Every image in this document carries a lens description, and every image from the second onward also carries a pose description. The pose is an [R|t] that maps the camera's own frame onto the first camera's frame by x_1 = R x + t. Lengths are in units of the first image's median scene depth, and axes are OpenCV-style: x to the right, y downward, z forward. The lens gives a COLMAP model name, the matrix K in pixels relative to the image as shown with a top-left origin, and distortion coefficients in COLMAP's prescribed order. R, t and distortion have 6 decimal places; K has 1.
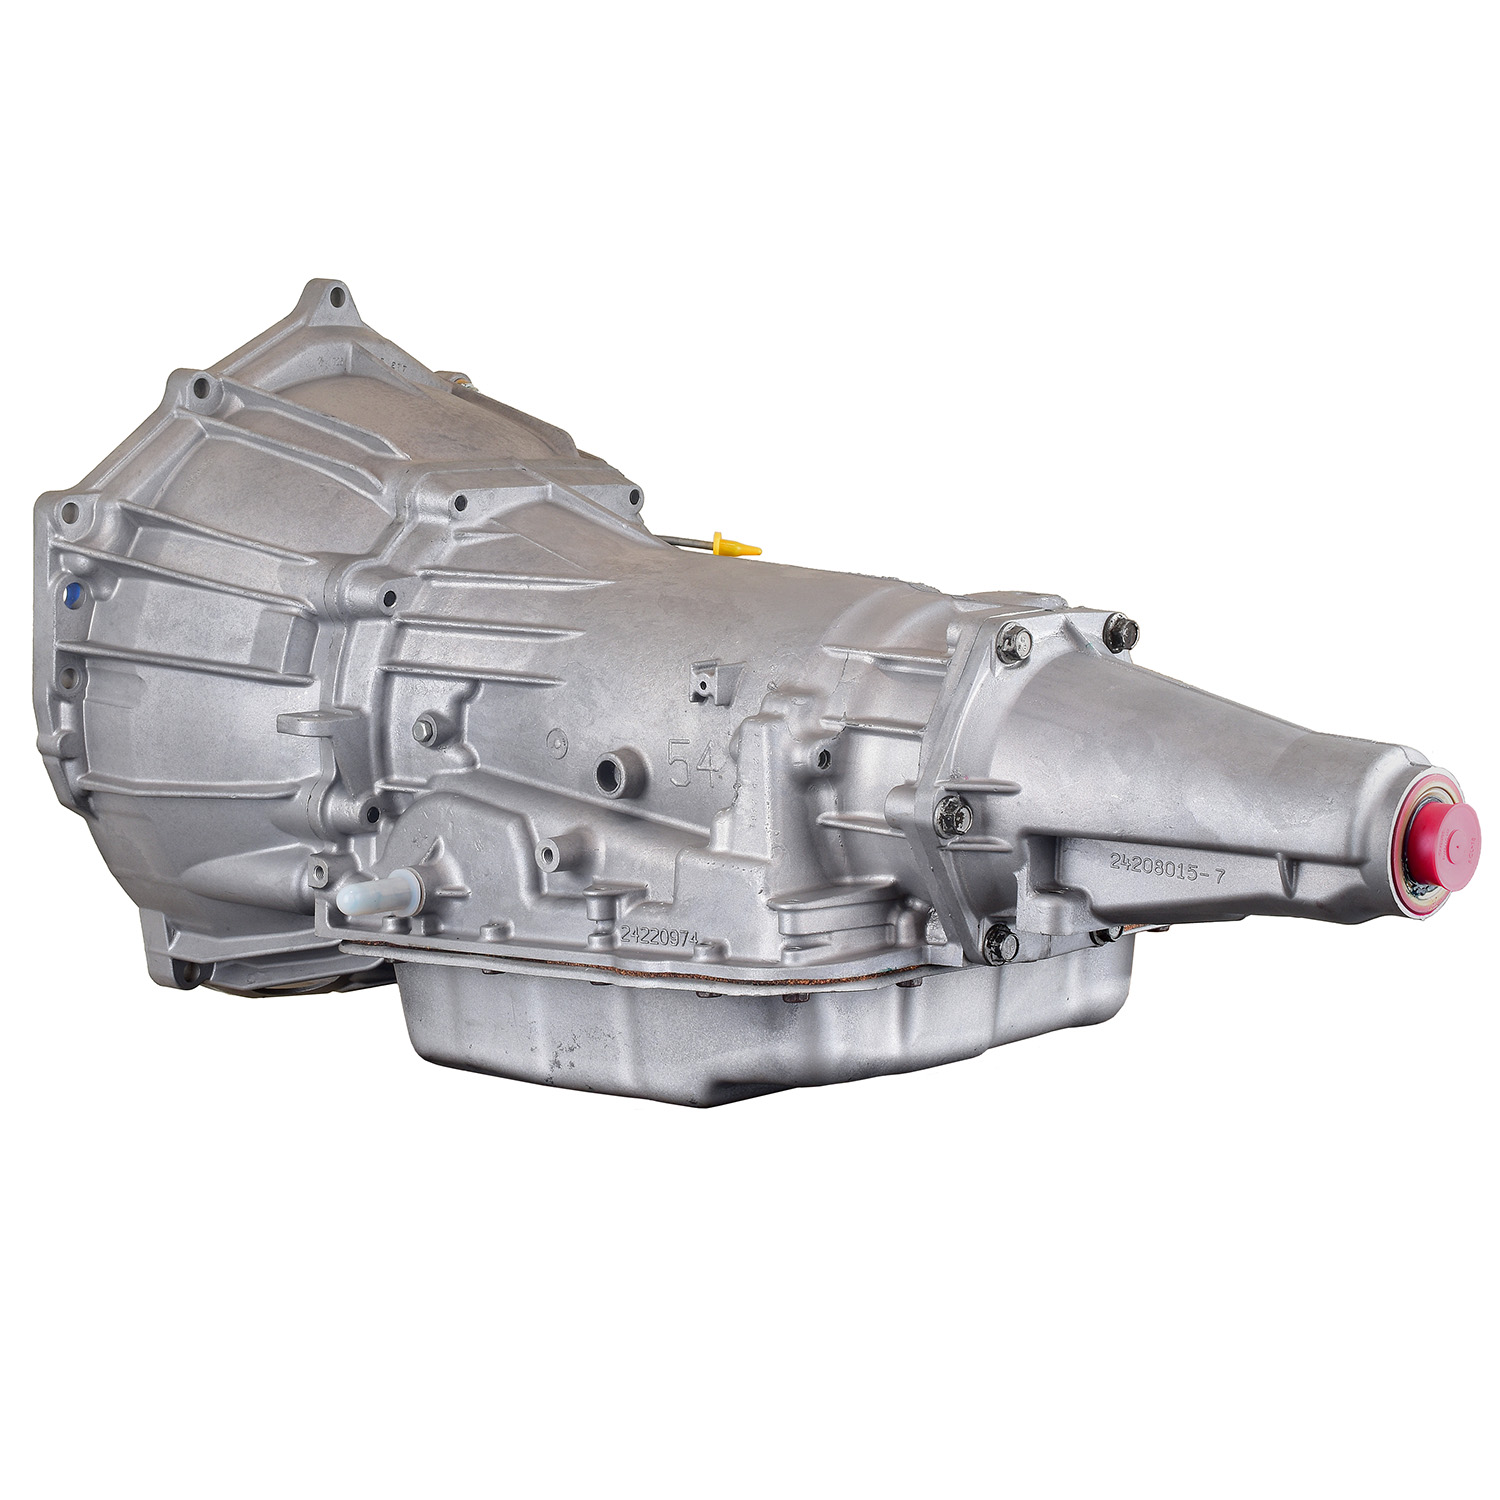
lens RADIAL K [[3259.4, 0, 656.6], [0, 3259.4, 750.3], [0, 0, 1]] dist [0.008759, -0.164020]
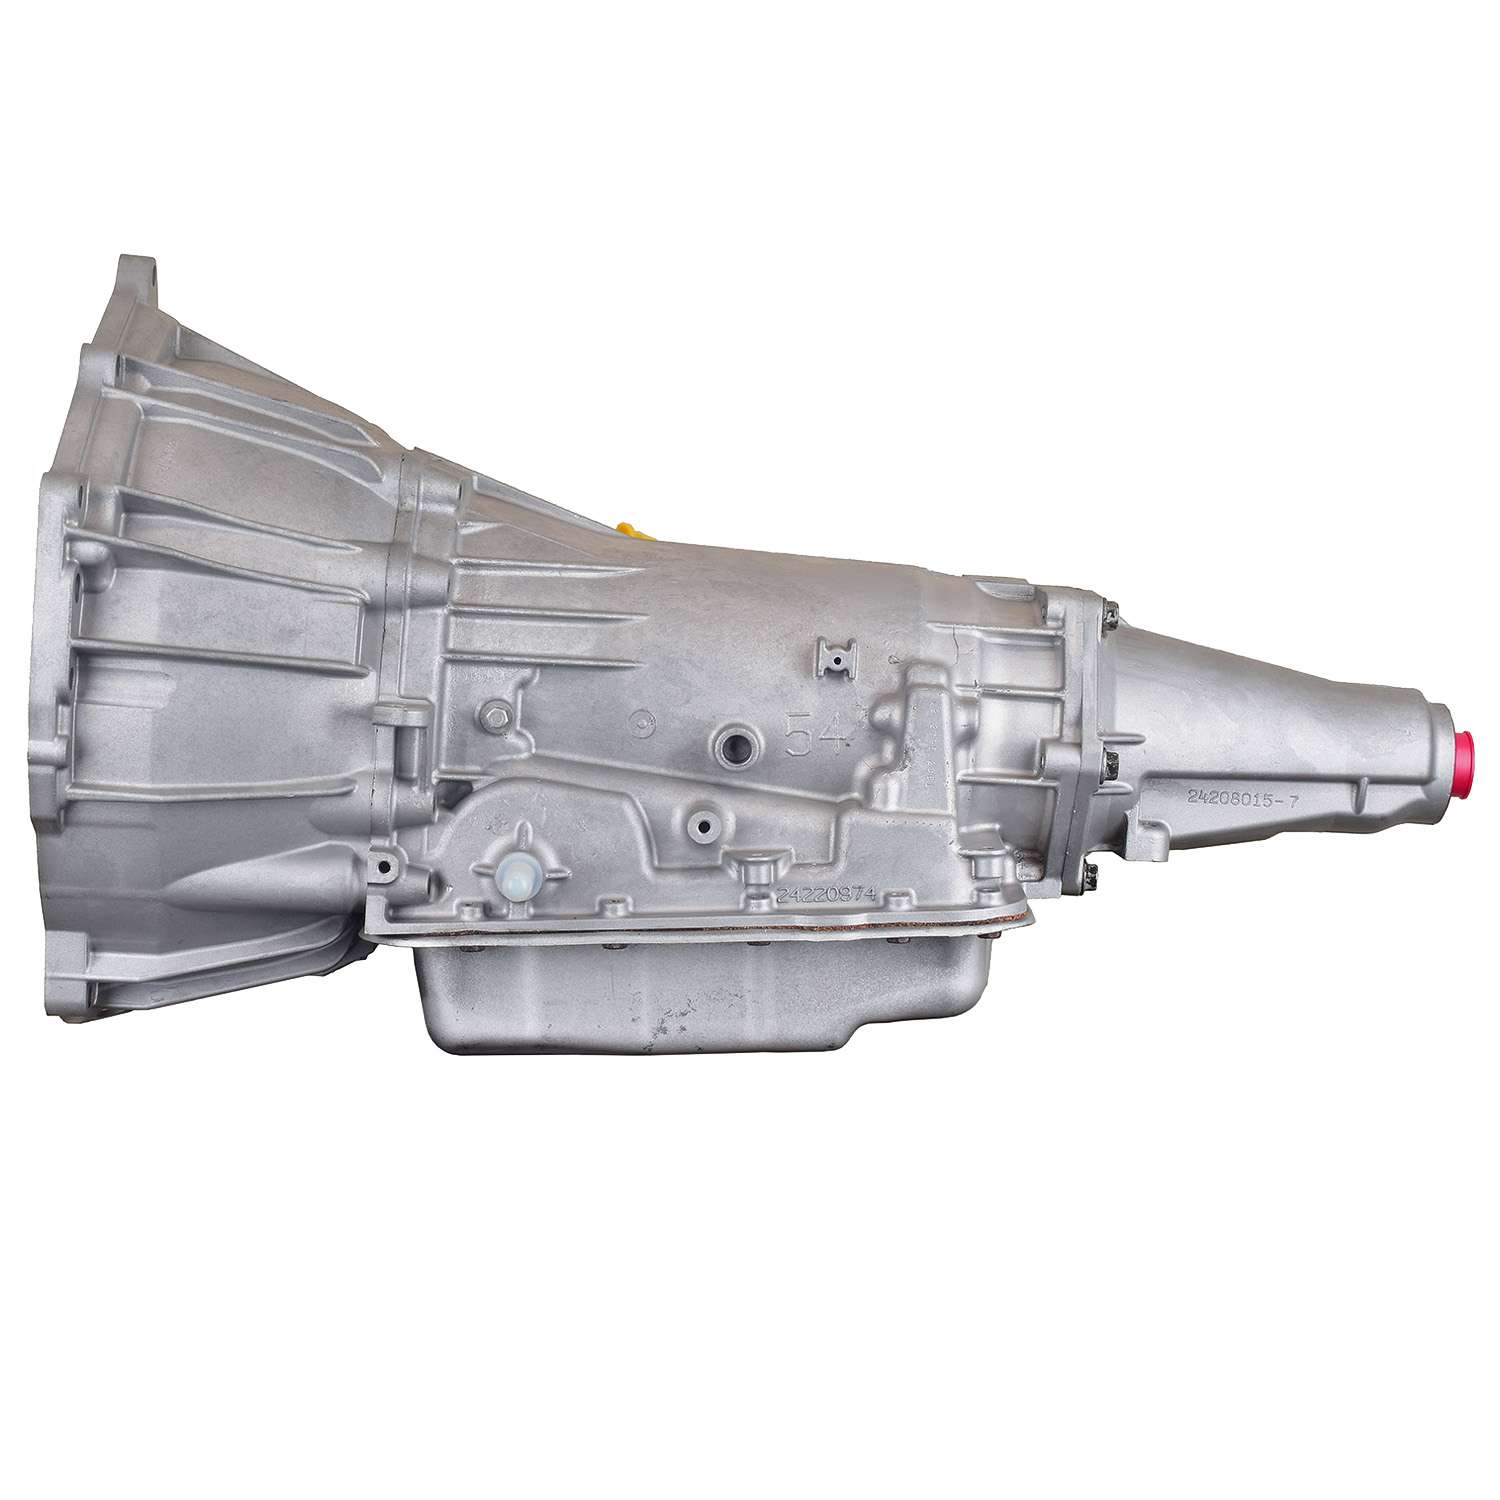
lens RADIAL K [[3259.4, 0, 656.6], [0, 3259.4, 750.3], [0, 0, 1]] dist [0.008759, -0.164020]
pose [[0.718052, -0.039788, 0.694851, -0.736039], [0.047565, 0.998836, 0.008041, -0.001625], [-0.694362, 0.027277, 0.719108, 0.244252]]
